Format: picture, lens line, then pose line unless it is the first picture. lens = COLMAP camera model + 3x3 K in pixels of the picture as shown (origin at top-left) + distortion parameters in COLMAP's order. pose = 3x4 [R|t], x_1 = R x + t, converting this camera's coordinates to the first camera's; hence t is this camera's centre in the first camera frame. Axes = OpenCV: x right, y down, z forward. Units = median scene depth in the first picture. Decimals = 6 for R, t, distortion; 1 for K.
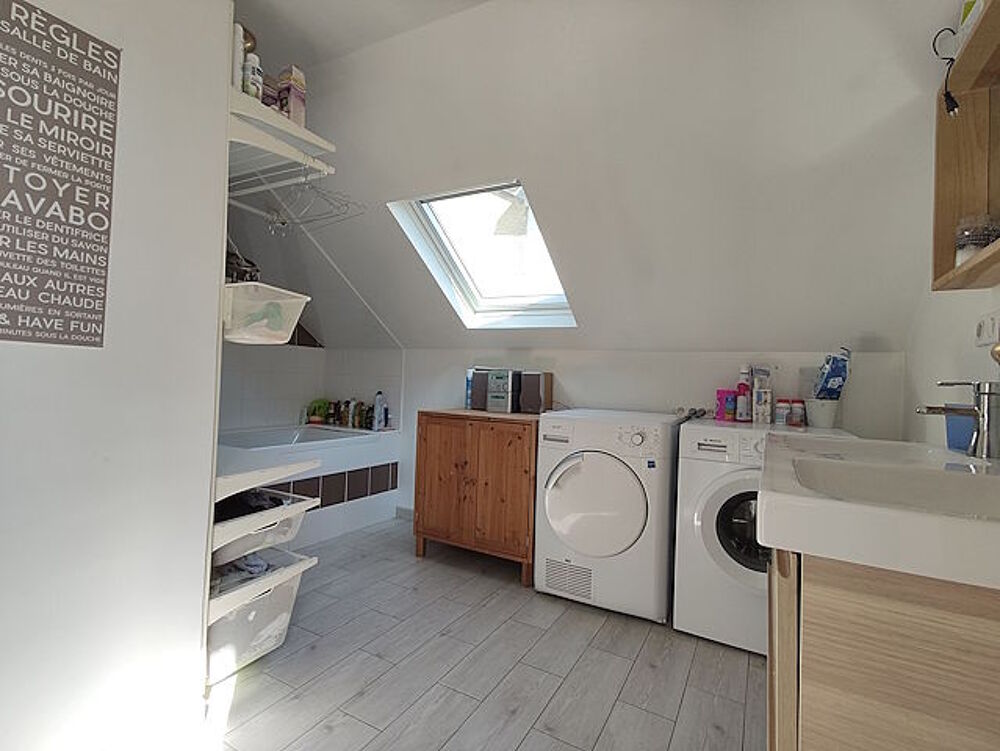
lens RADIAL K [[478.0, 0, 504.3], [0, 478.0, 372.5], [0, 0, 1]] dist [0.005667, -0.000234]
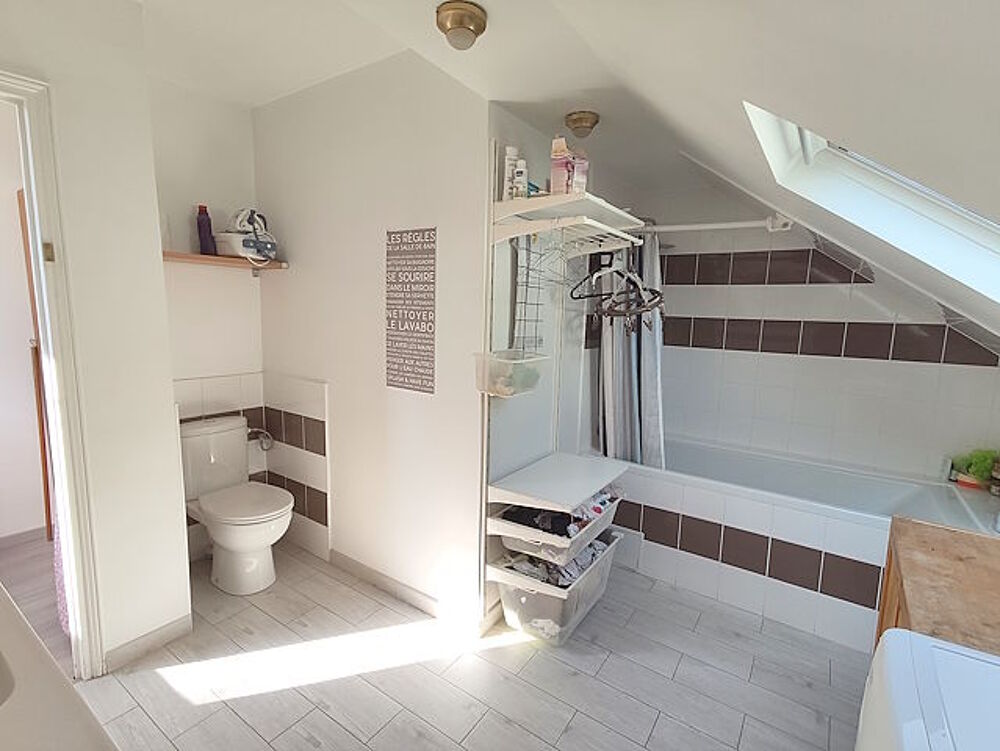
lens RADIAL K [[478.0, 0, 504.4], [0, 478.0, 373.3], [0, 0, 1]] dist [0.005667, -0.000234]
pose [[-0.100467, 0.101212, -0.989779, 1.001731], [-0.018016, 0.994464, 0.103519, -0.341508], [0.994777, 0.028232, -0.098087, 1.500765]]
